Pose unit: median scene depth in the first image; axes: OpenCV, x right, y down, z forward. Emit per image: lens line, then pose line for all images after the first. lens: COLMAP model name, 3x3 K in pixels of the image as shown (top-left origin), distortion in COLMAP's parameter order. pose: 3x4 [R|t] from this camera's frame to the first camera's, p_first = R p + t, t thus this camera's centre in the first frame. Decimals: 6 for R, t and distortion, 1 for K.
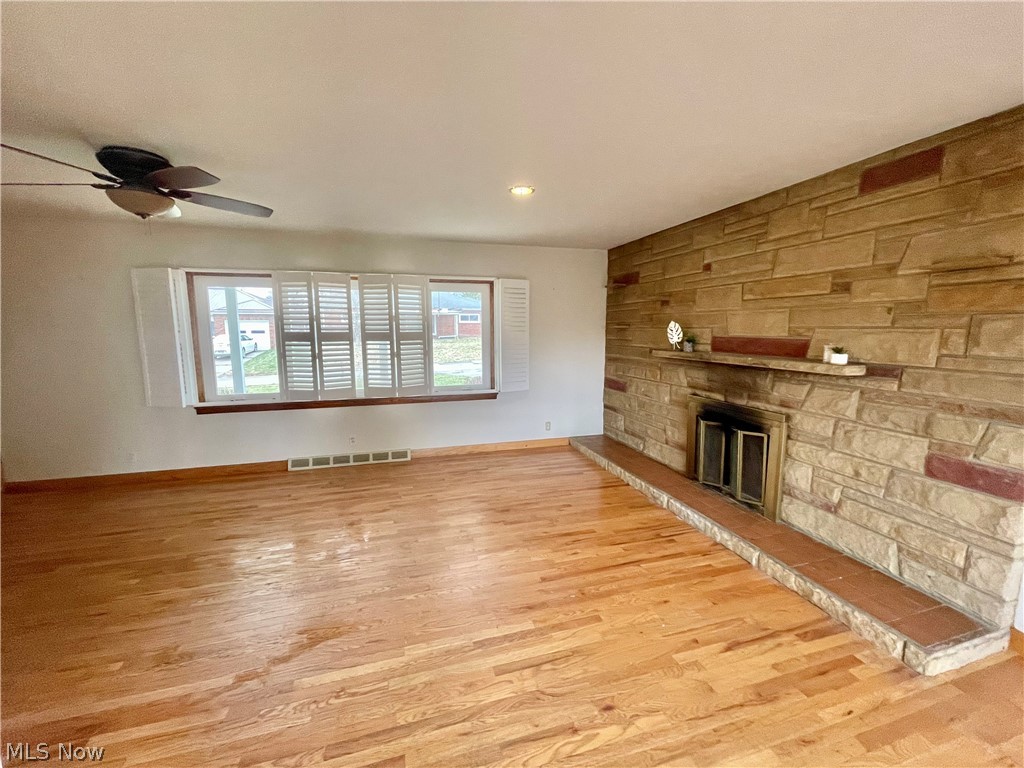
lens RADIAL K [[411.3, 0, 508.4], [0, 411.3, 381.1], [0, 0, 1]] dist [0.000044, -0.000224]
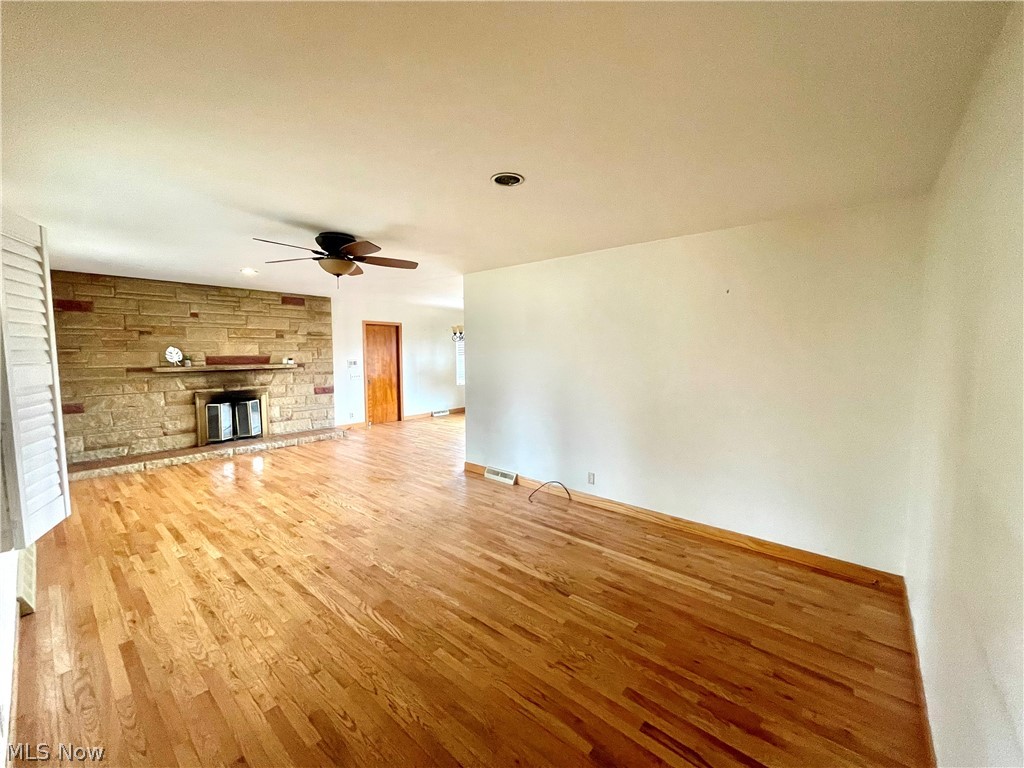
lens RADIAL K [[411.3, 0, 513.4], [0, 411.3, 382.5], [0, 0, 1]] dist [0.000044, -0.000224]
pose [[-0.554152, -0.064934, 0.829879, -1.819436], [0.107623, 0.982996, 0.148780, -0.131218], [-0.825429, 0.171761, -0.537741, 0.984216]]
